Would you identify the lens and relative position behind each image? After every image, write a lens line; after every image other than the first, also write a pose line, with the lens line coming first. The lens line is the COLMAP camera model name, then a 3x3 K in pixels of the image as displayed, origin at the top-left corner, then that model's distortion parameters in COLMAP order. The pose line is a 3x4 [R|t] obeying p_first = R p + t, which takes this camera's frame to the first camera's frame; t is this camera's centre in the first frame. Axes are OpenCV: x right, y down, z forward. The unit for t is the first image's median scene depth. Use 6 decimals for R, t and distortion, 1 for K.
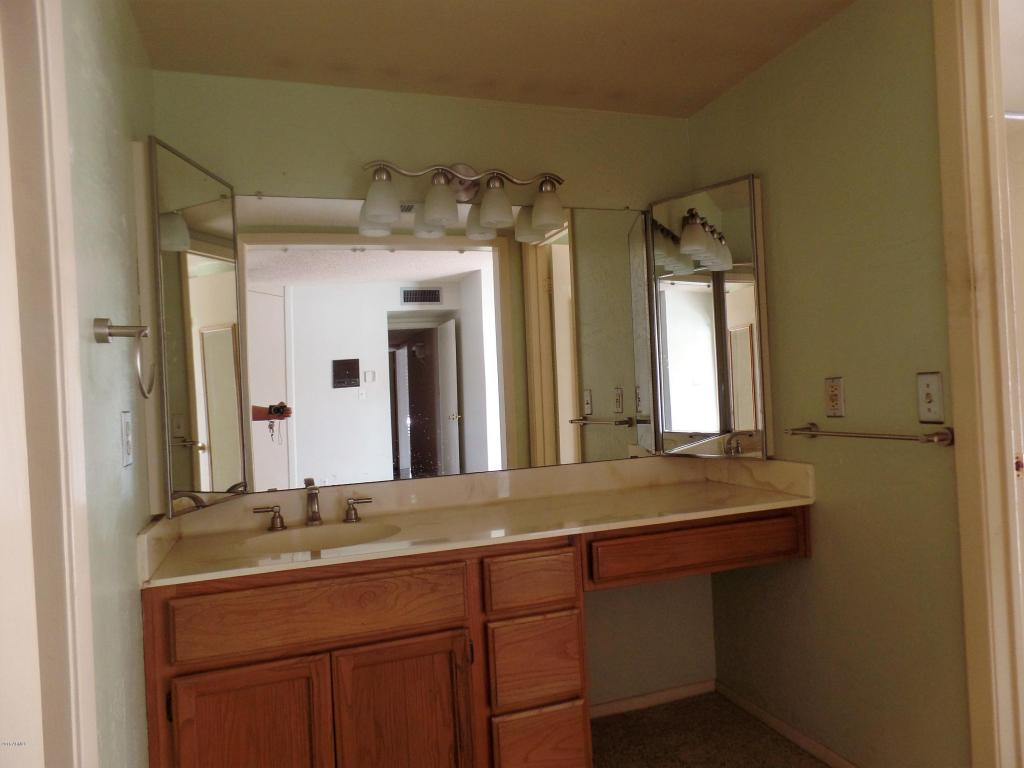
lens RADIAL K [[707.0, 0, 512.0], [0, 707.0, 384.0], [0, 0, 1]] dist [0.003101, -0.000344]
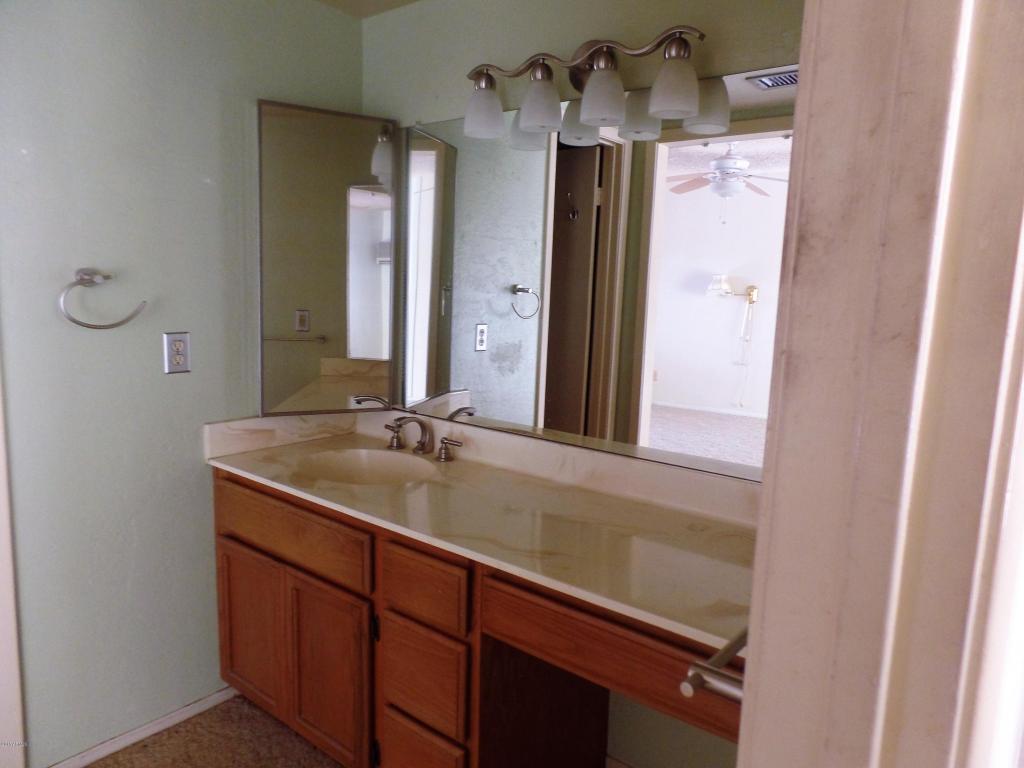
lens RADIAL K [[707.0, 0, 512.0], [0, 707.0, 384.0], [0, 0, 1]] dist [0.003101, -0.000344]
pose [[0.513382, 0.194717, -0.835778, 0.637990], [-0.048384, 0.978936, 0.198350, -0.113413], [0.856795, -0.061391, 0.511989, 0.586781]]
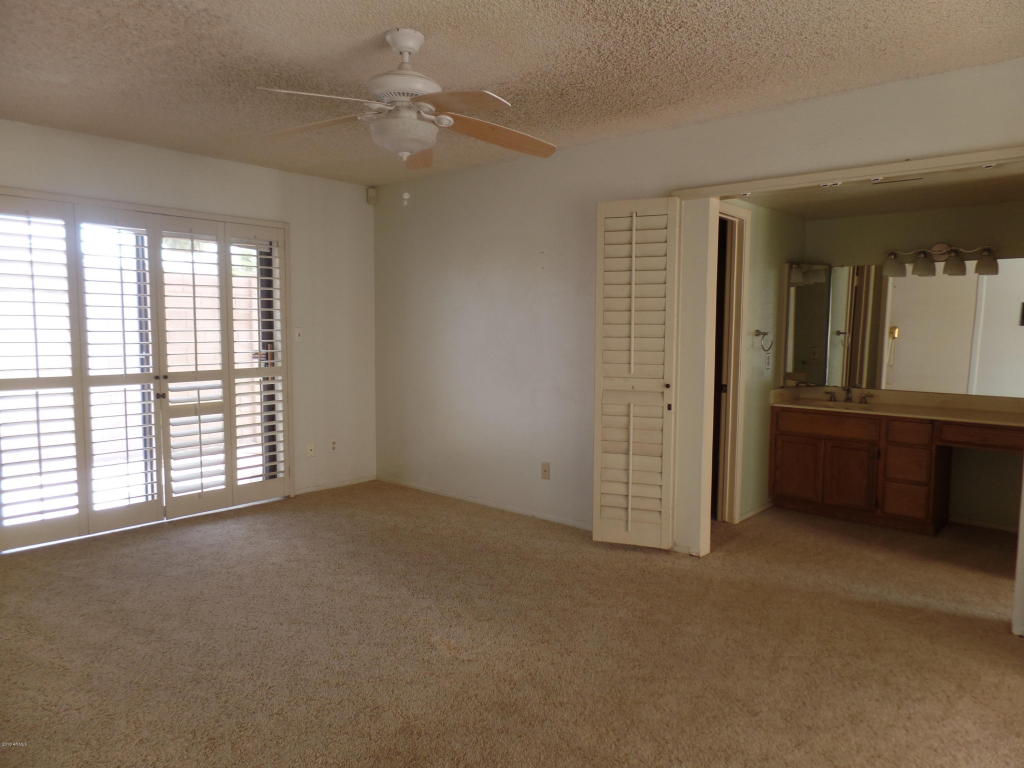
lens RADIAL K [[707.0, 0, 512.0], [0, 707.0, 384.0], [0, 0, 1]] dist [0.003101, -0.000344]
pose [[0.493505, 0.129792, -0.860004, 1.263836], [-0.019273, 0.990192, 0.138381, -0.184735], [0.869529, -0.051717, 0.491166, -1.242838]]
